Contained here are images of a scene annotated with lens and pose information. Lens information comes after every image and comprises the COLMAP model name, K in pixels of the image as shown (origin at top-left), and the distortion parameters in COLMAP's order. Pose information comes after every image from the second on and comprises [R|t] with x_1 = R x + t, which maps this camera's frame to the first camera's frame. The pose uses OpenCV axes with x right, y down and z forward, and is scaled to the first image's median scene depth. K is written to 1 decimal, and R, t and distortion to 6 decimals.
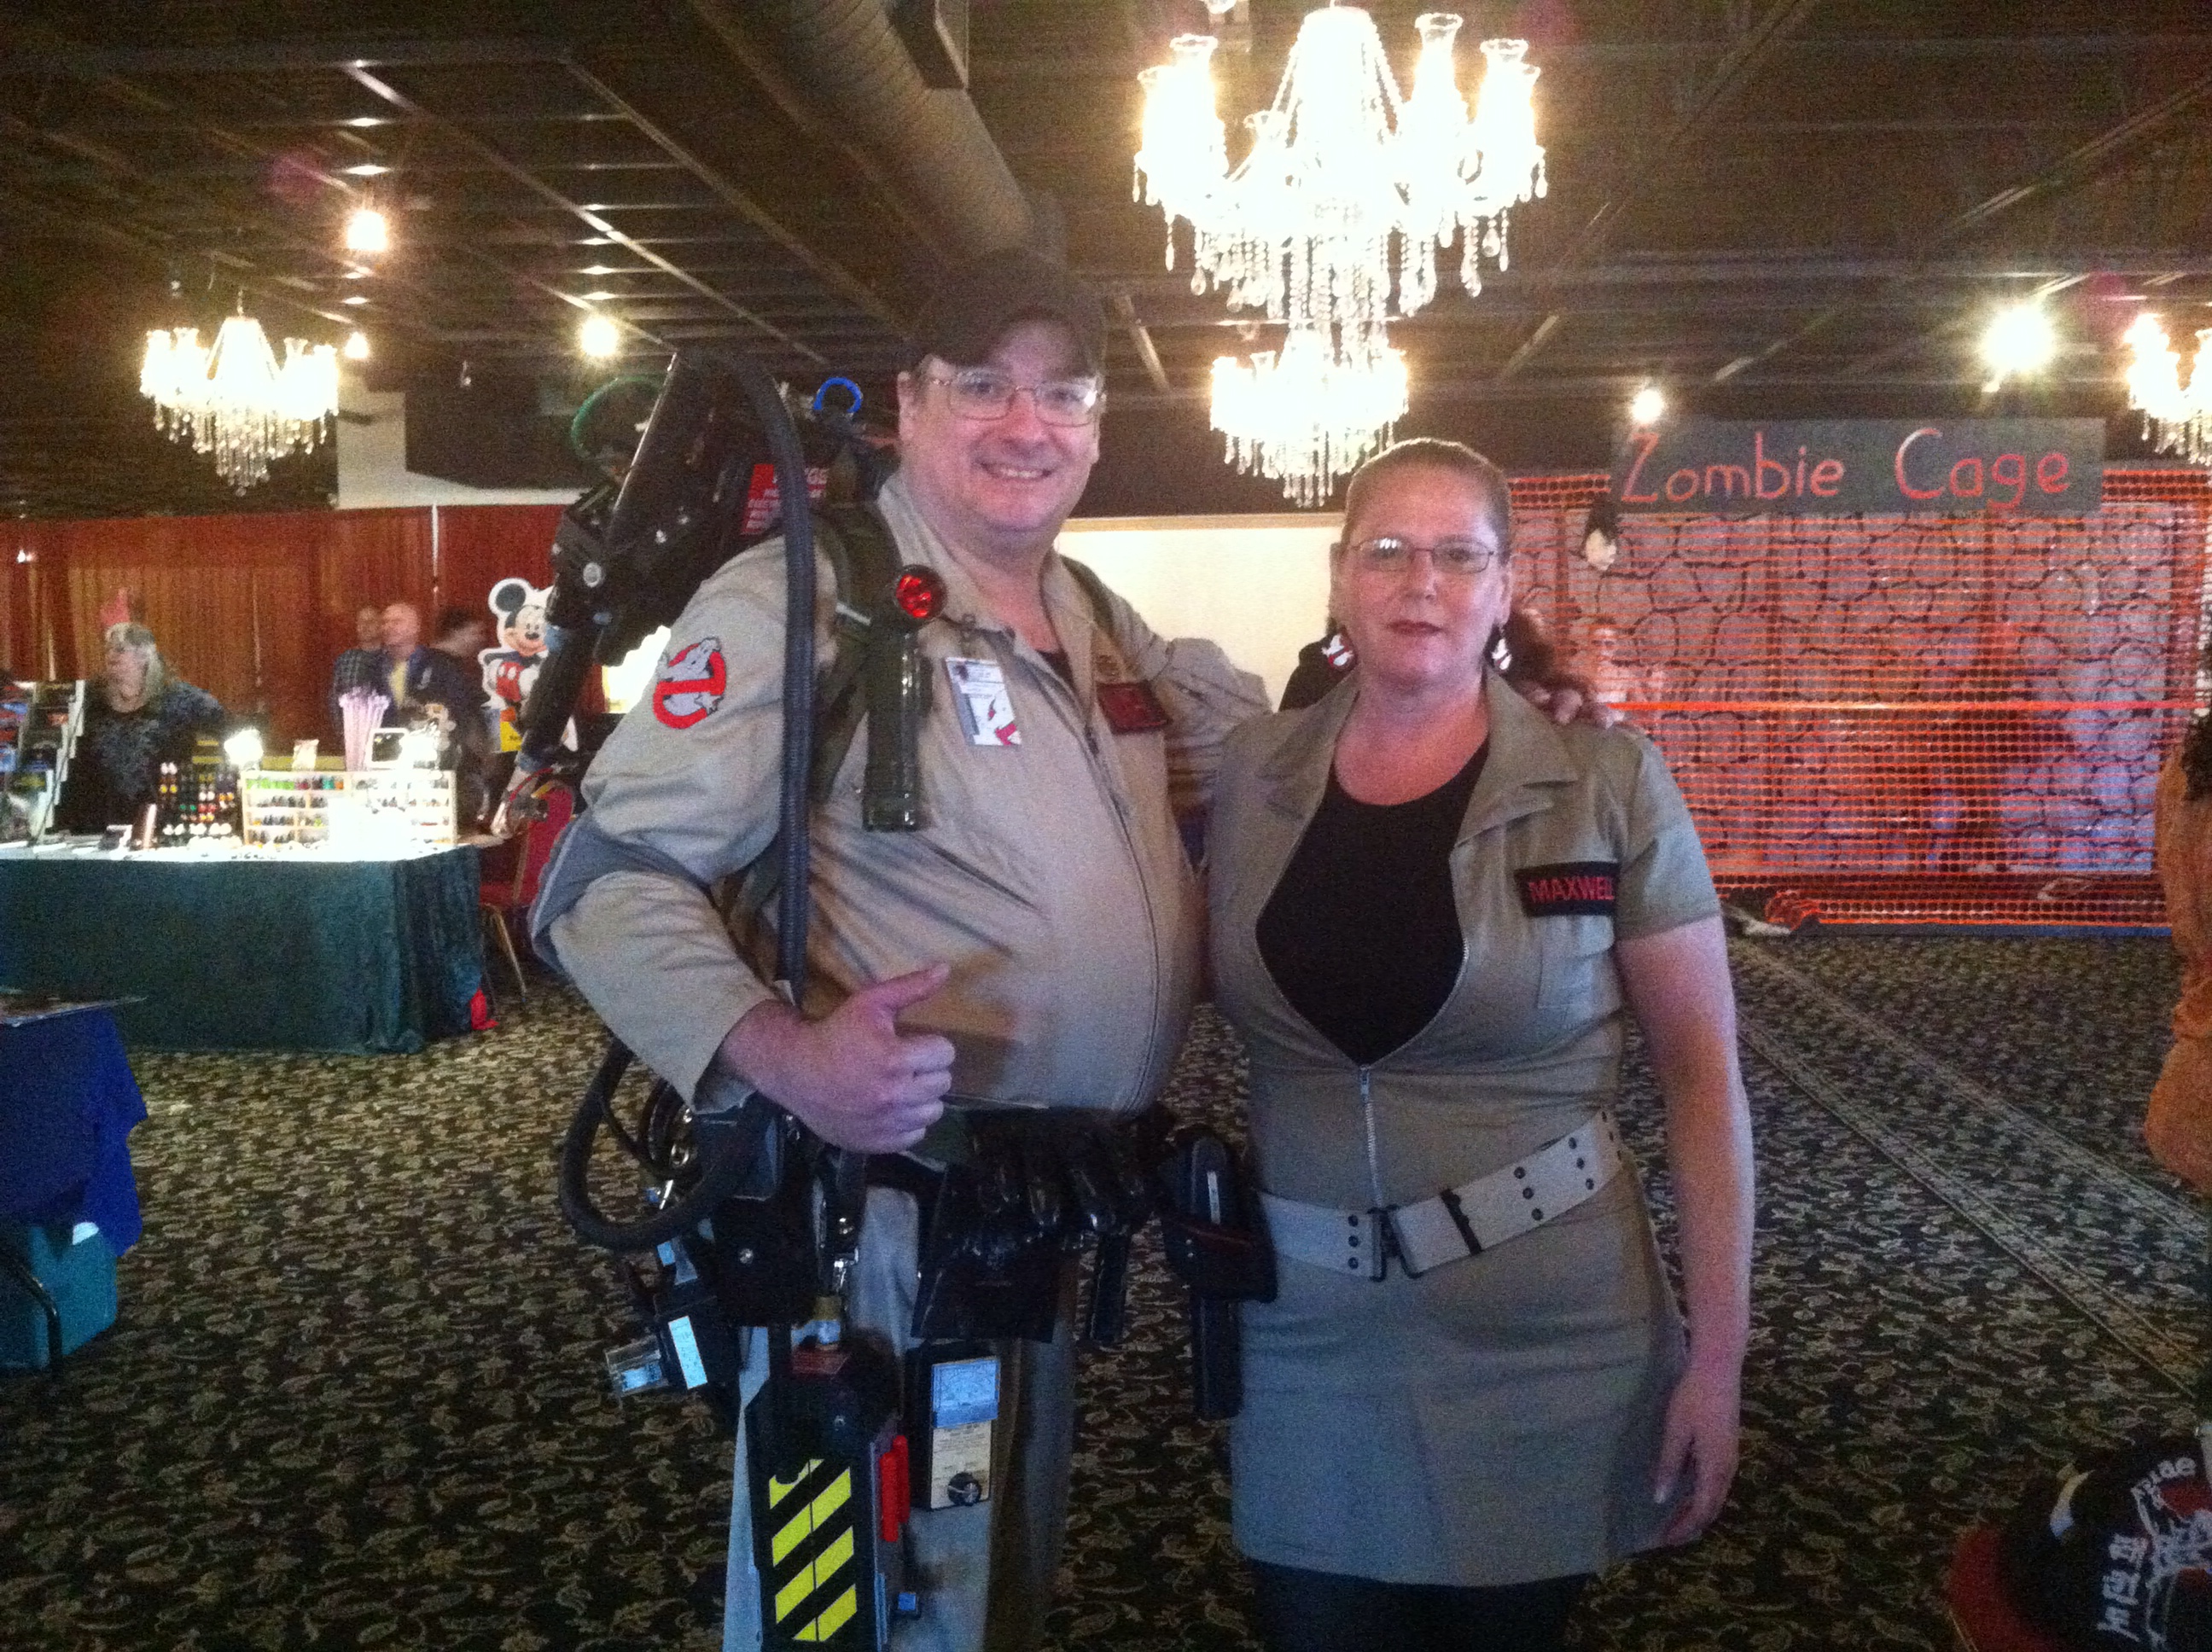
lens RADIAL K [[2242.4, 0, 1106.0], [0, 2242.4, 826.0], [0, 0, 1]] dist [0.170343, -0.542460]
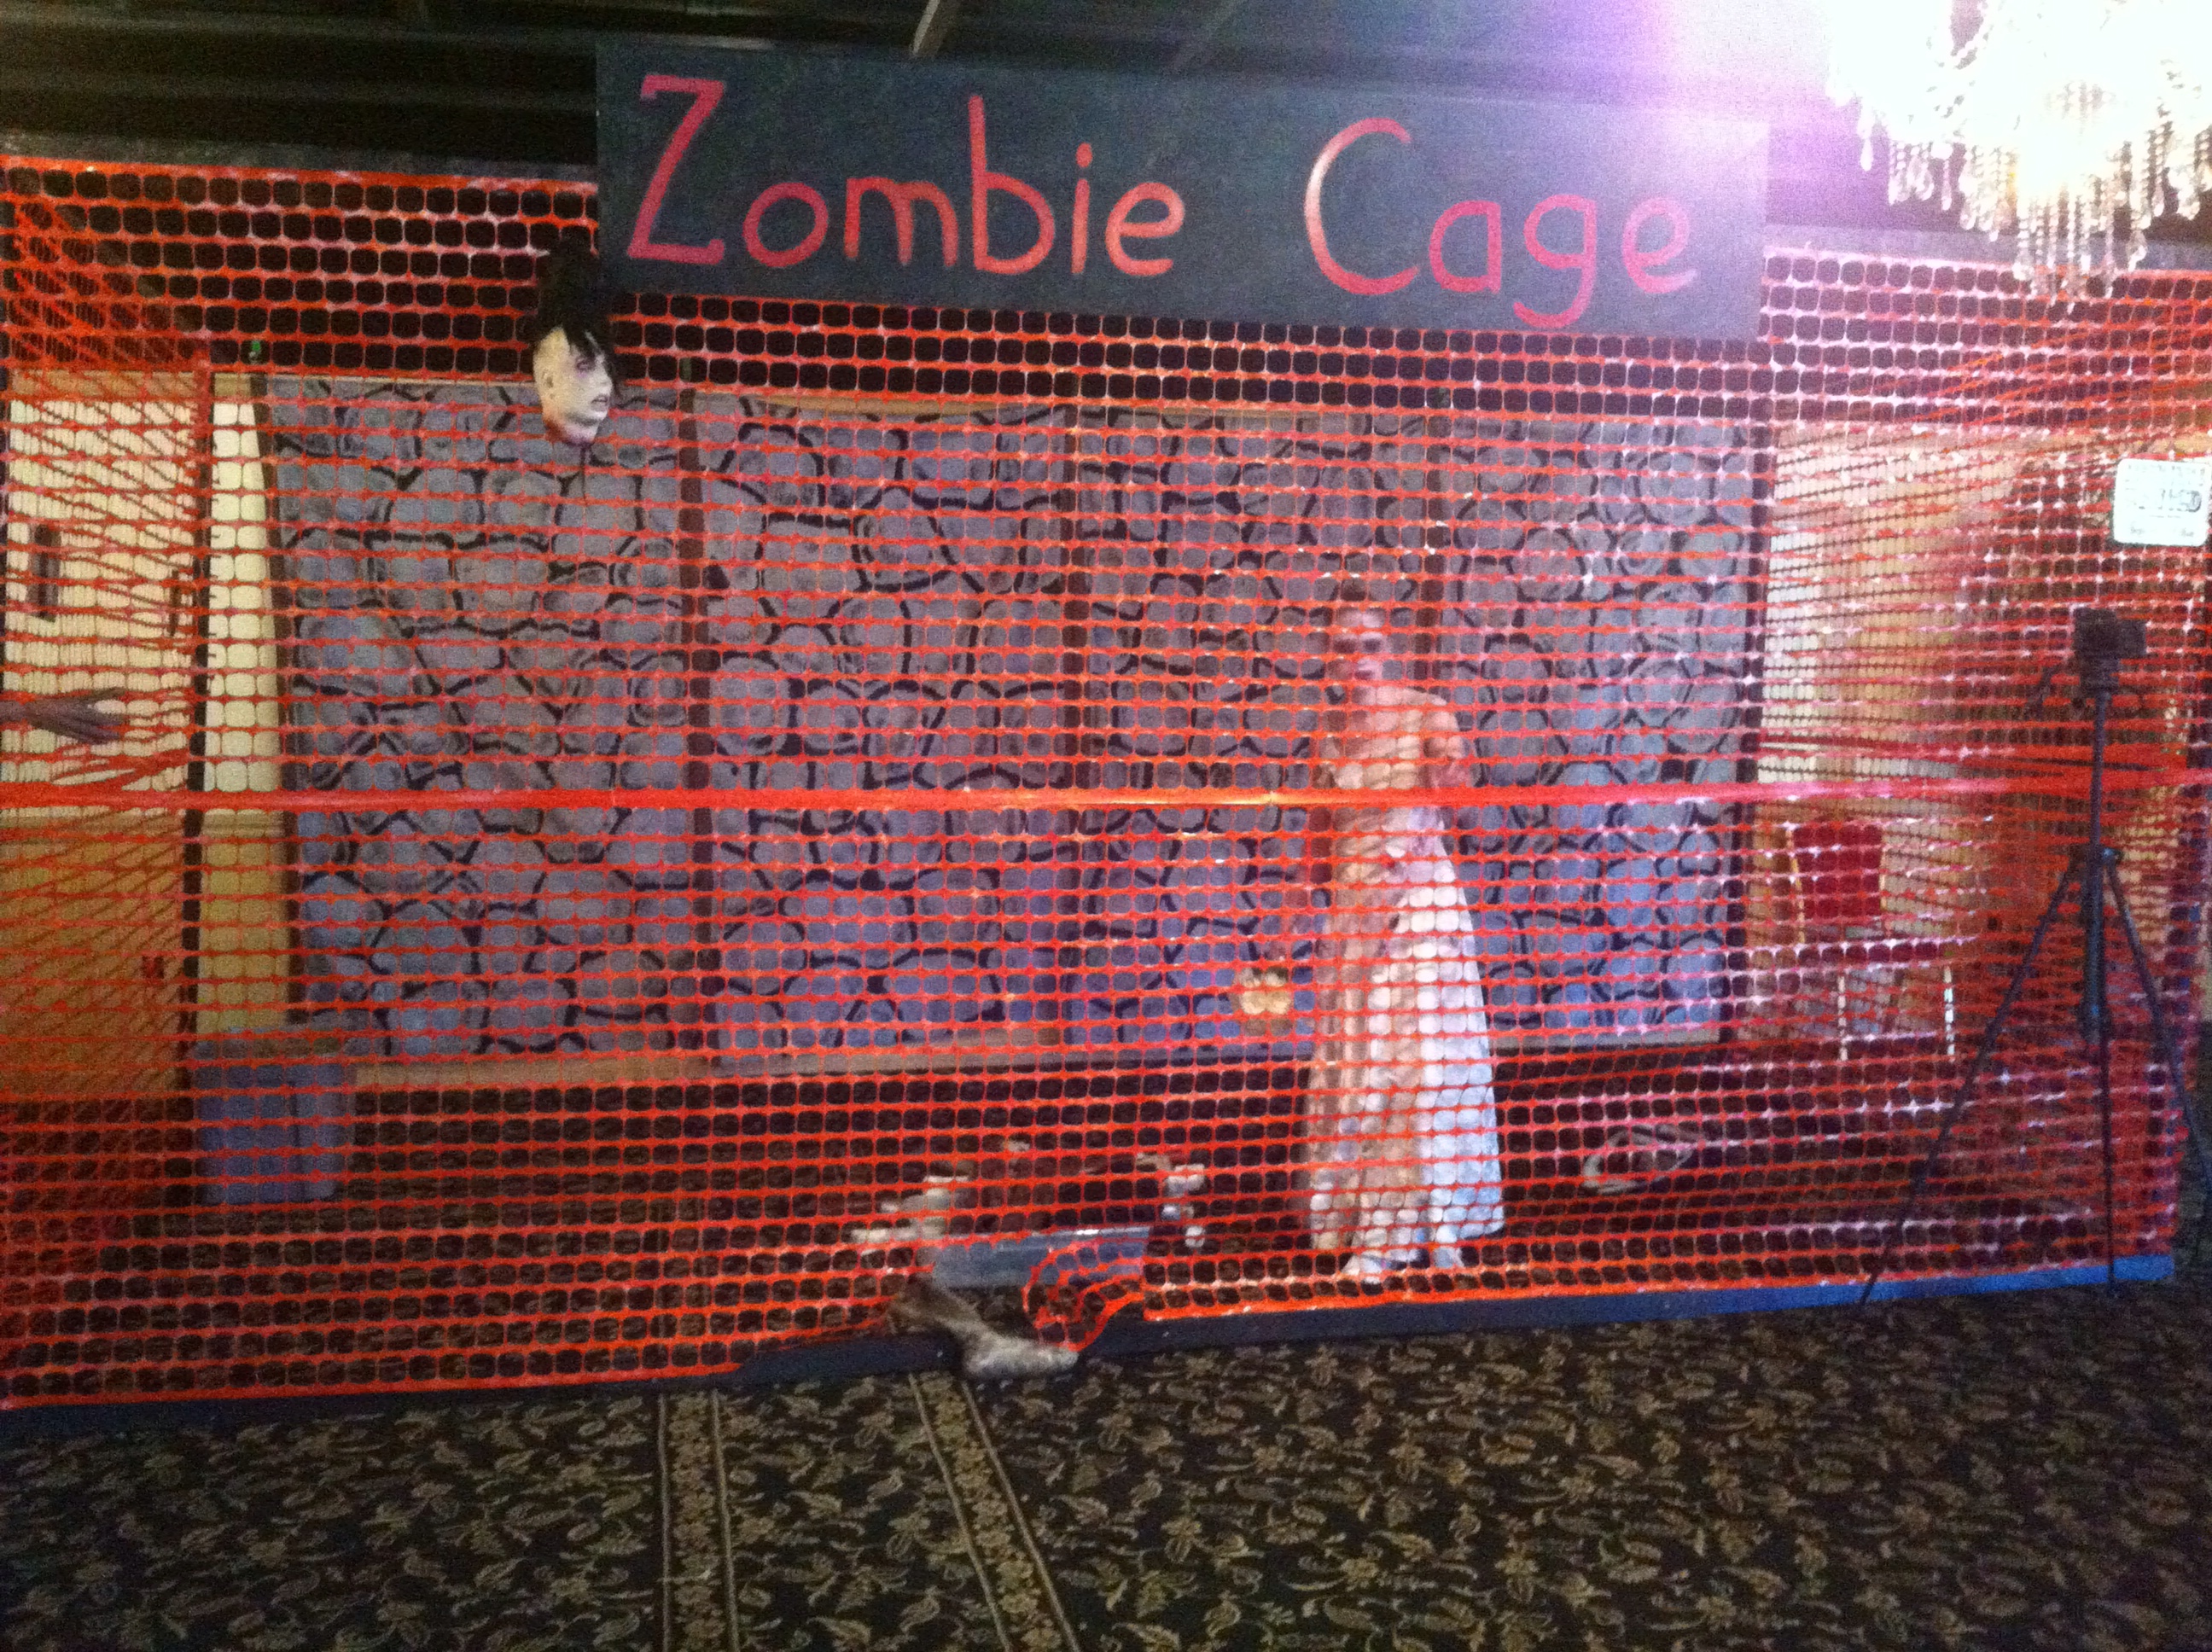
lens RADIAL K [[2242.4, 0, 1106.0], [0, 2242.4, 826.0], [0, 0, 1]] dist [0.170343, -0.542460]
pose [[0.963796, -0.010680, 0.266425, 0.202524], [0.012500, 0.999909, -0.005136, -0.045992], [-0.266346, 0.008280, 0.963842, 0.615156]]
